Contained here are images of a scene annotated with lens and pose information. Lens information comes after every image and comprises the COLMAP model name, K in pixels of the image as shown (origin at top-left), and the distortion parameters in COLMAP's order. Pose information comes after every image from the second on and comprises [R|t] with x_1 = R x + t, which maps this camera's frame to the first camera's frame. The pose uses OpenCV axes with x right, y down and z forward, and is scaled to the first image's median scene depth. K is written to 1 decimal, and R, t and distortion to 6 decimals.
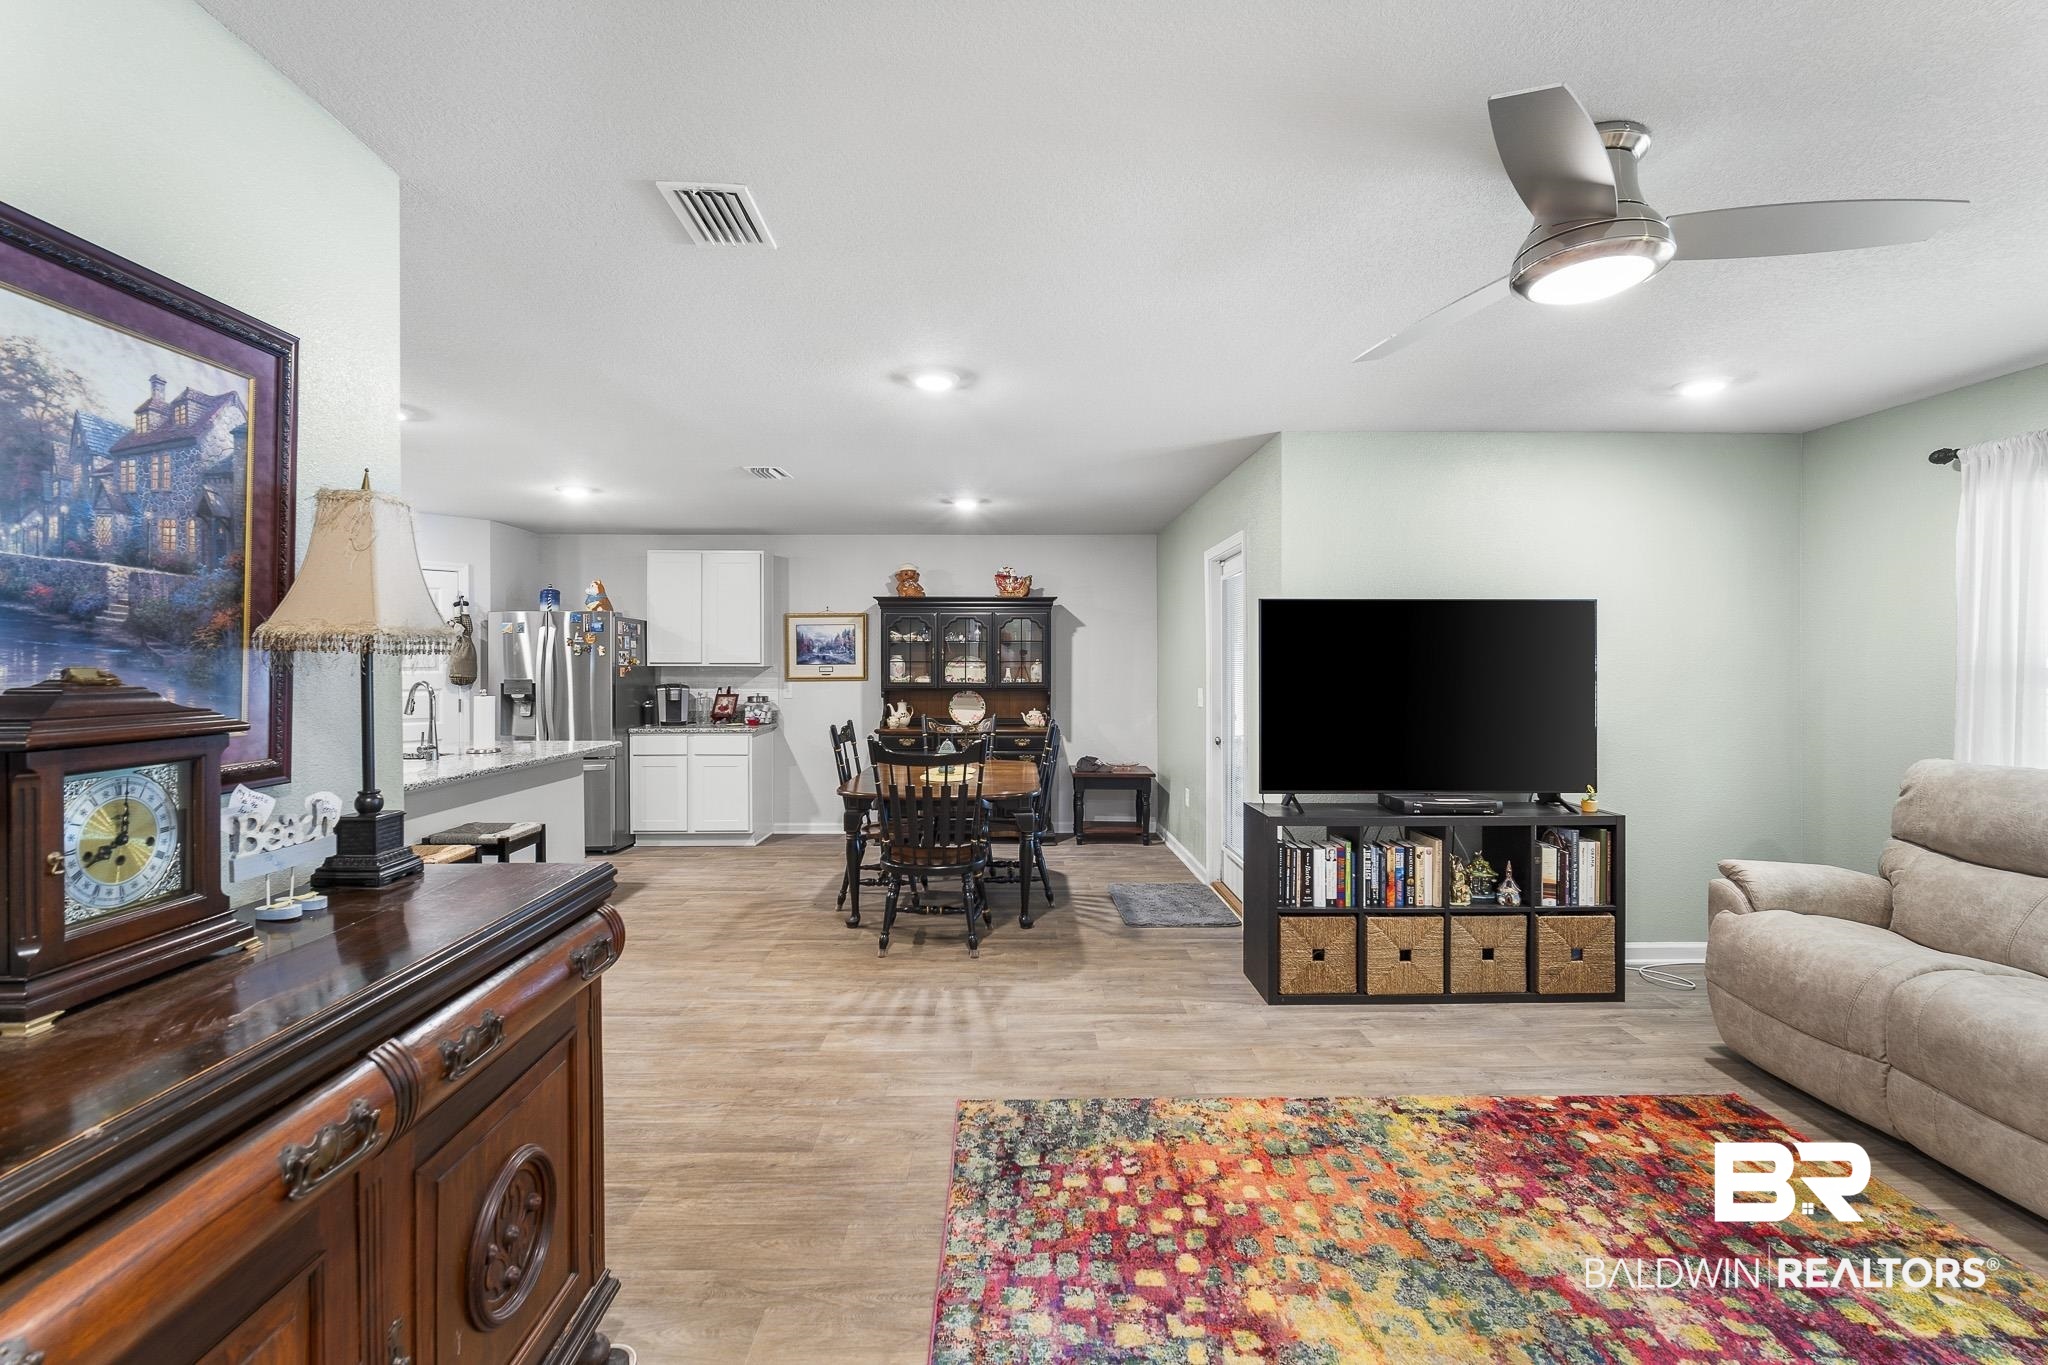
lens RADIAL K [[895.9, 0, 1018.0], [0, 895.9, 669.1], [0, 0, 1]] dist [-0.006081, -0.000076]
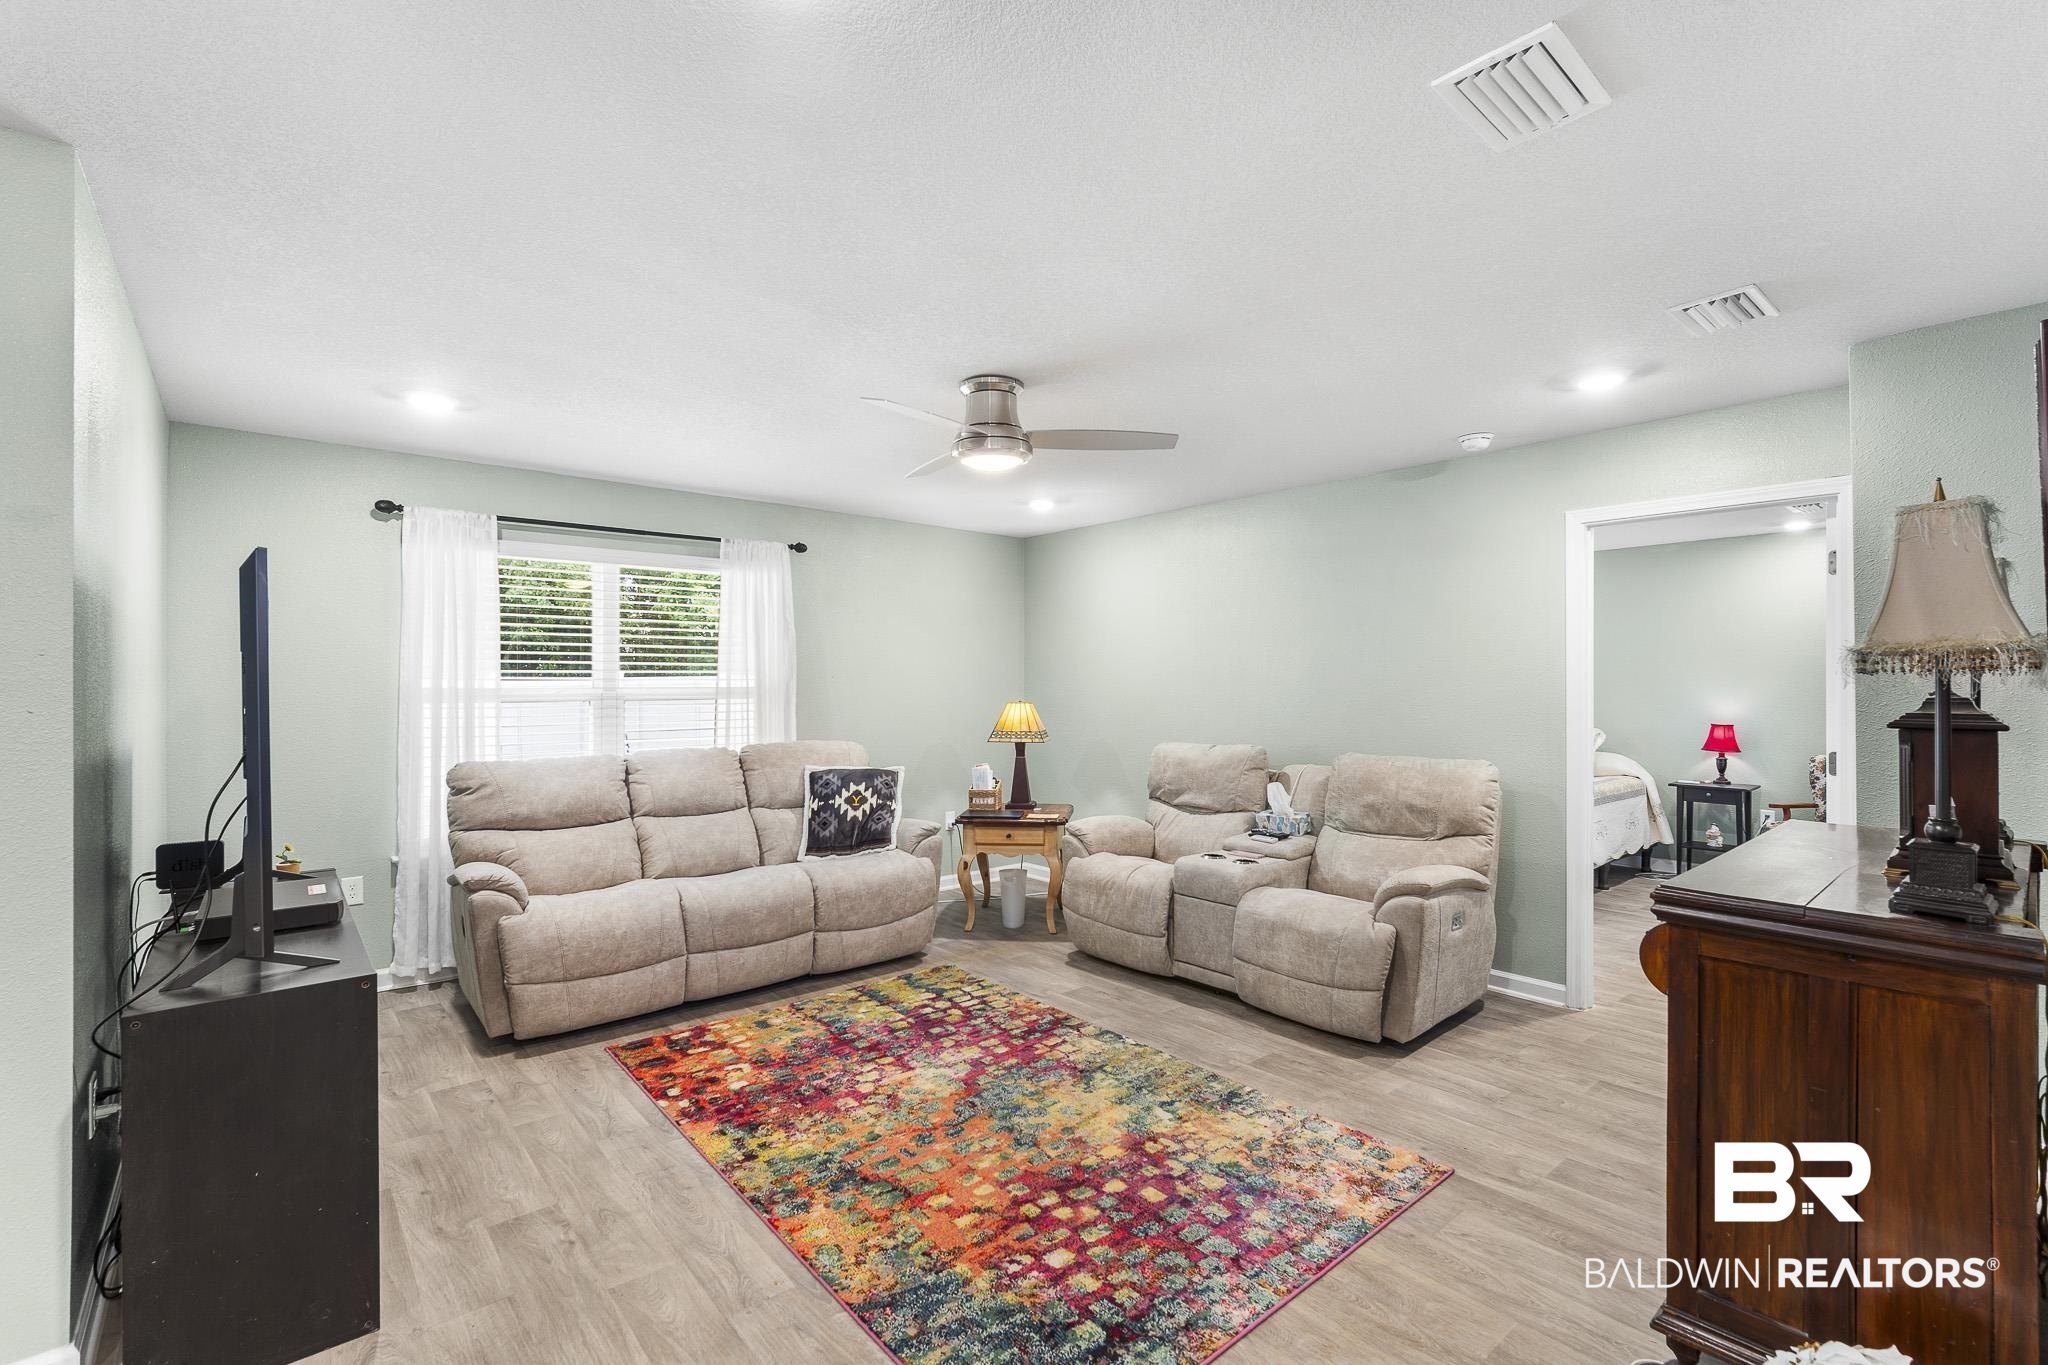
lens RADIAL K [[904.4, 0, 1031.9], [0, 904.4, 683.0], [0, 0, 1]] dist [-0.006844, 0.000119]
pose [[-0.640230, 0.002759, 0.768178, -0.369935], [0.005517, 0.999984, 0.001007, -0.003792], [-0.768163, 0.004883, -0.640236, 1.030103]]
